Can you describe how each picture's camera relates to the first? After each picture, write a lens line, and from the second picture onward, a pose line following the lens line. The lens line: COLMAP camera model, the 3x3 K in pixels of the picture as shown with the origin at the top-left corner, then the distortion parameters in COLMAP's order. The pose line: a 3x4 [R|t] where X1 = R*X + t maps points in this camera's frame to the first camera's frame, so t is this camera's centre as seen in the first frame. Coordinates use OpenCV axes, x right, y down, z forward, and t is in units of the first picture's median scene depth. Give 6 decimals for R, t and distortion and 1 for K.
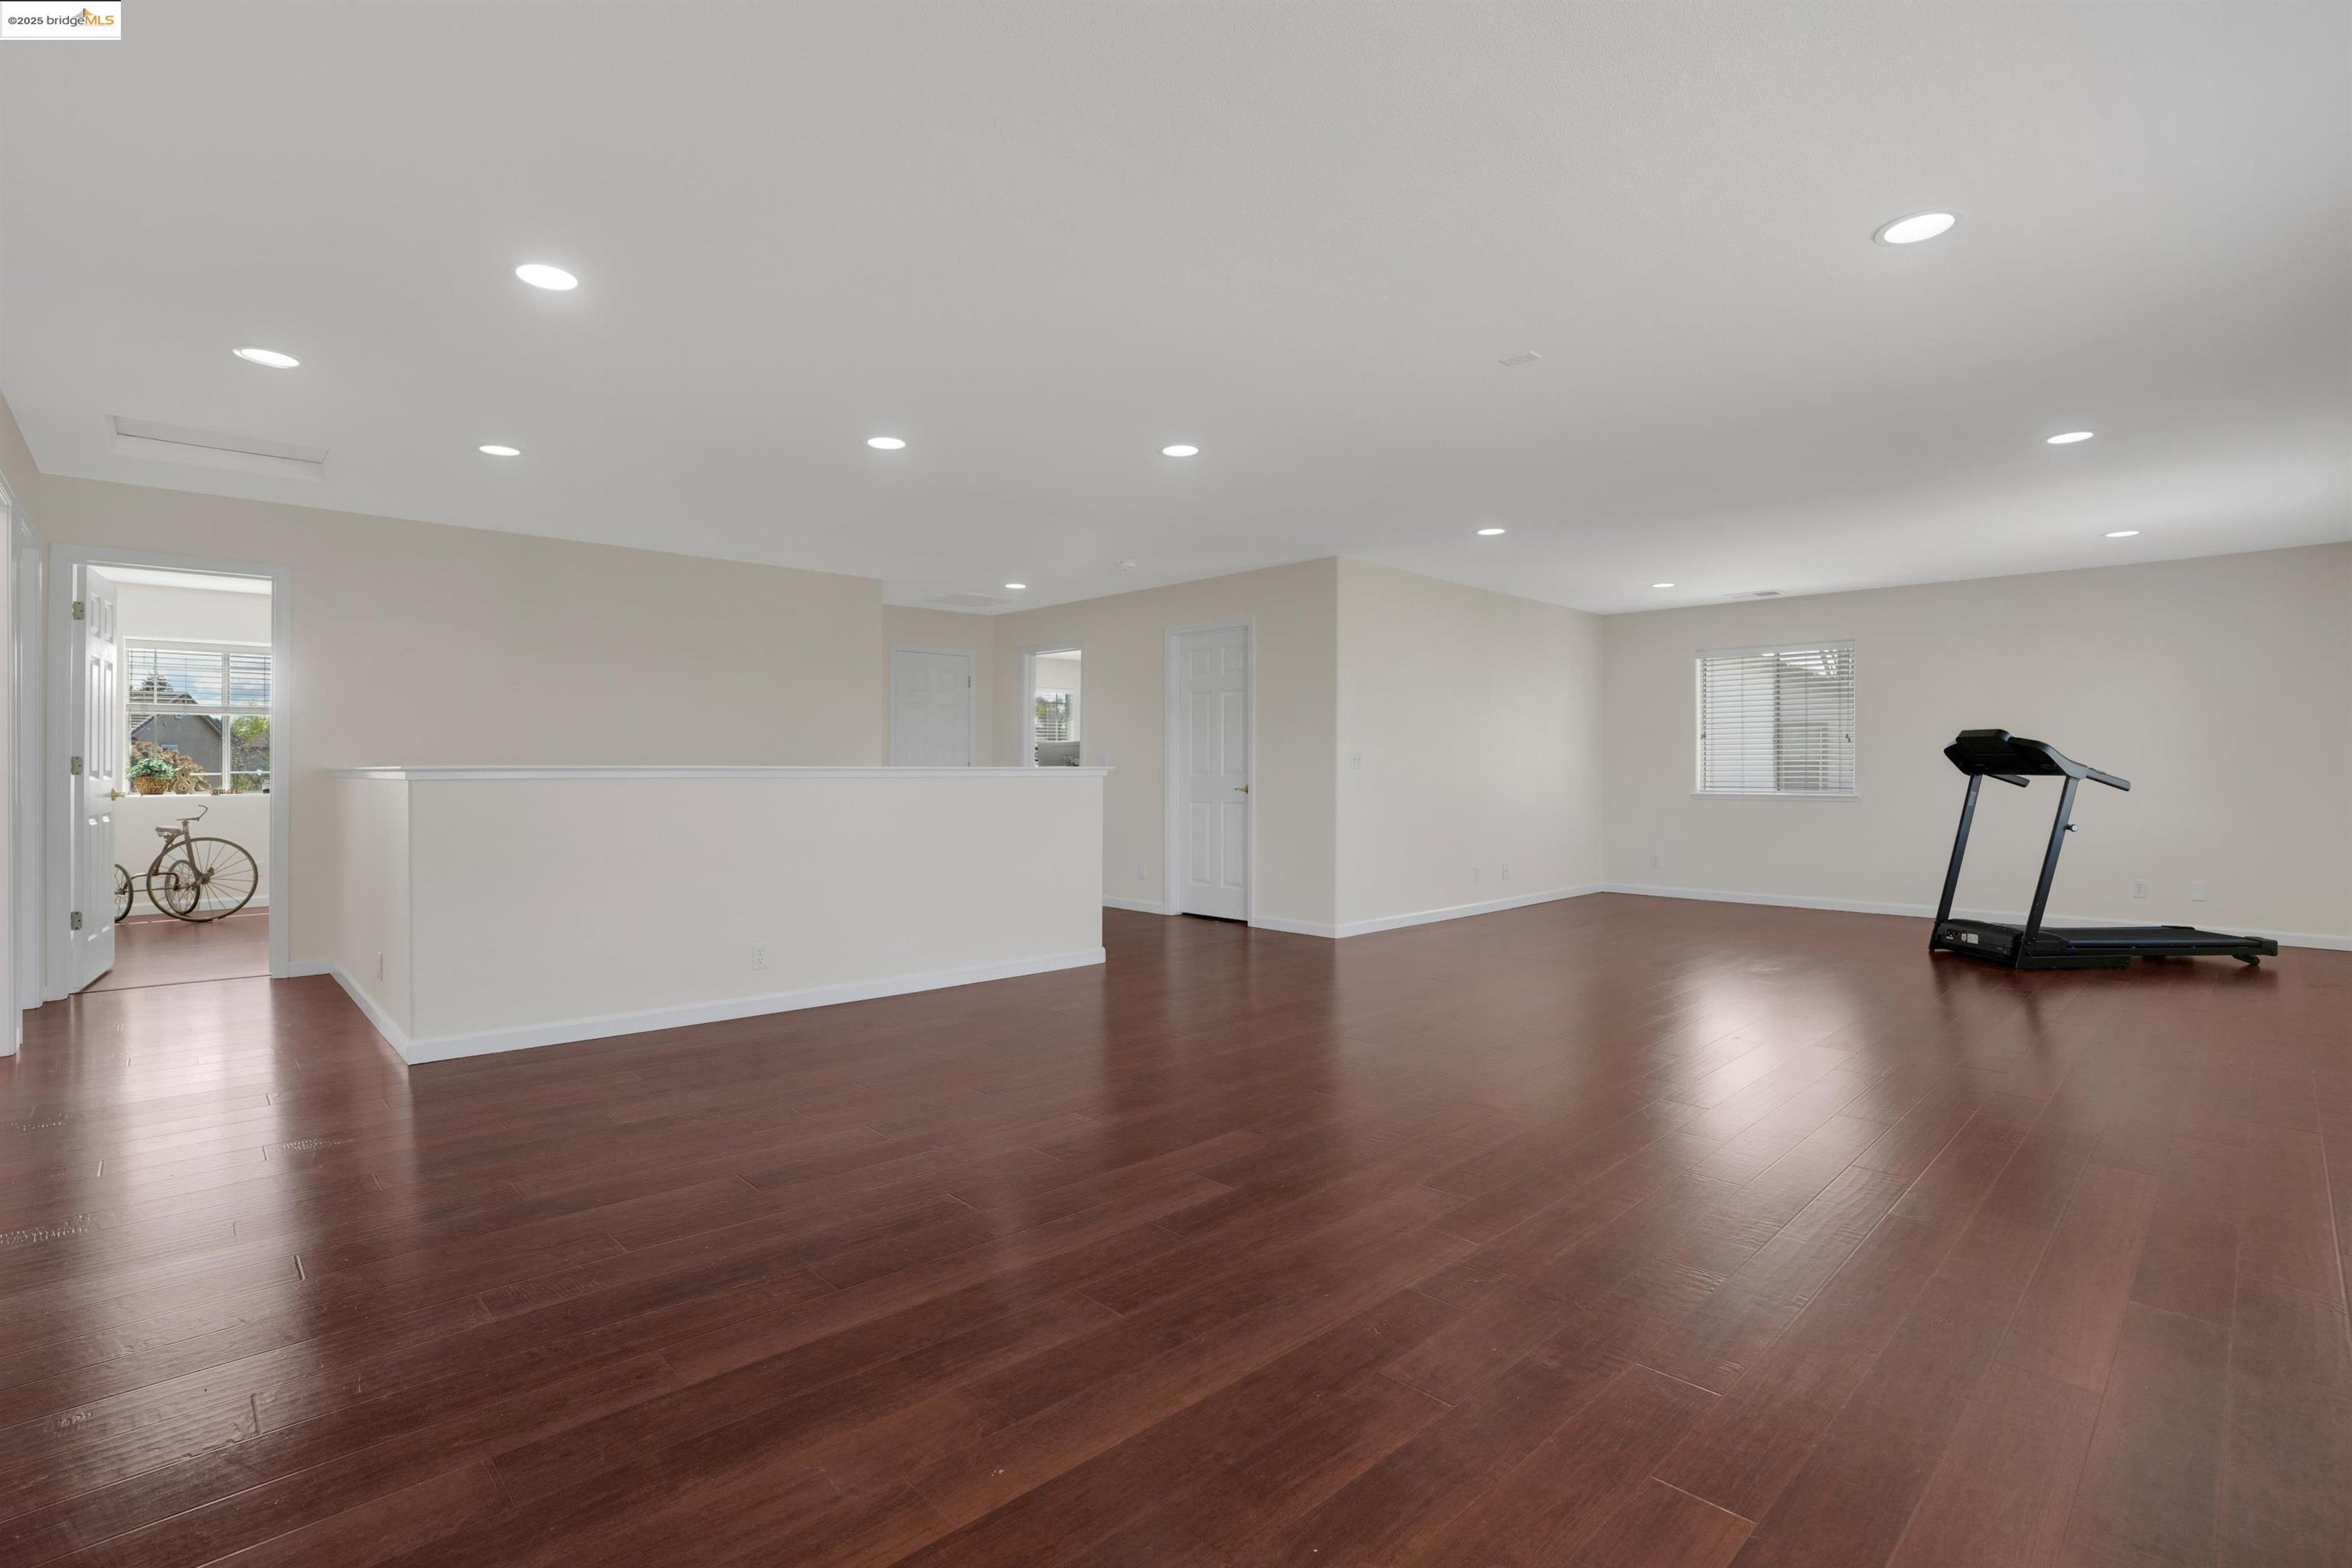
lens RADIAL K [[1104.5, 0, 1179.4], [0, 1104.5, 768.4], [0, 0, 1]] dist [-0.056749, 0.022090]
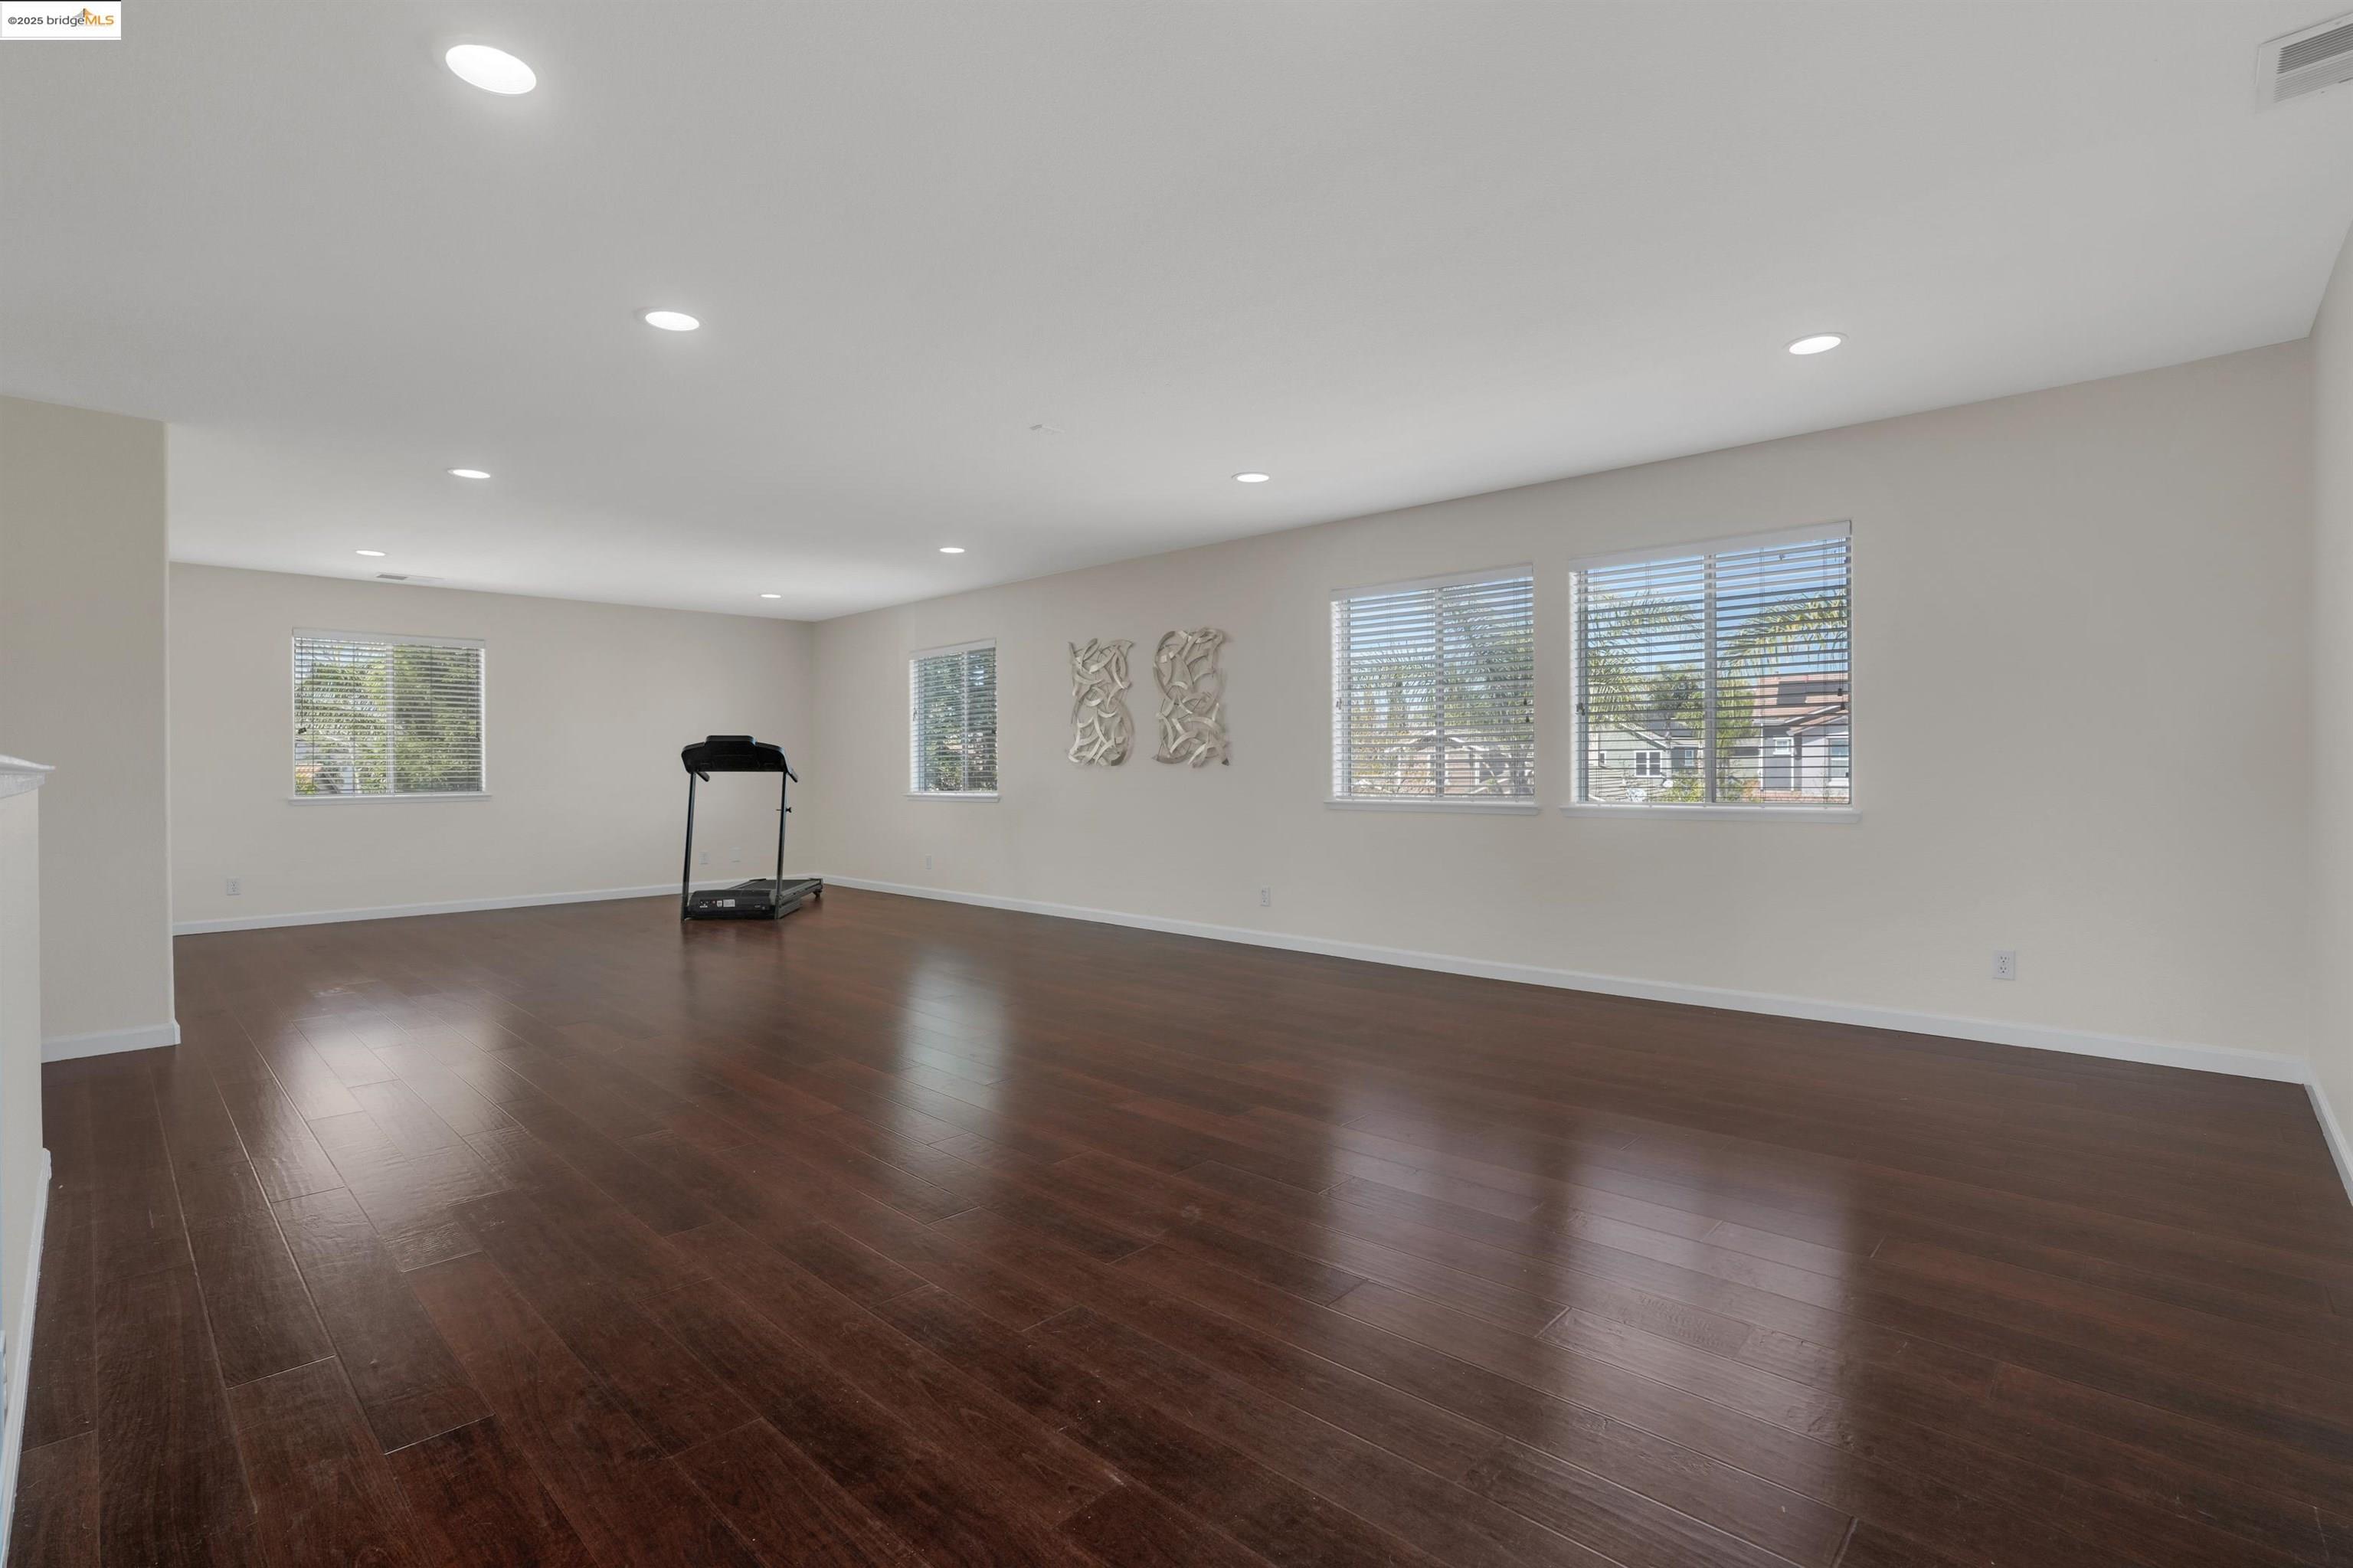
lens RADIAL K [[1105.0, 0, 1179.9], [0, 1105.0, 768.3], [0, 0, 1]] dist [-0.056749, 0.022090]
pose [[-0.040747, -0.005312, 0.999155, -0.548030], [0.003627, 0.999978, 0.005465, -0.003096], [-0.999163, 0.003847, -0.040727, 0.527433]]
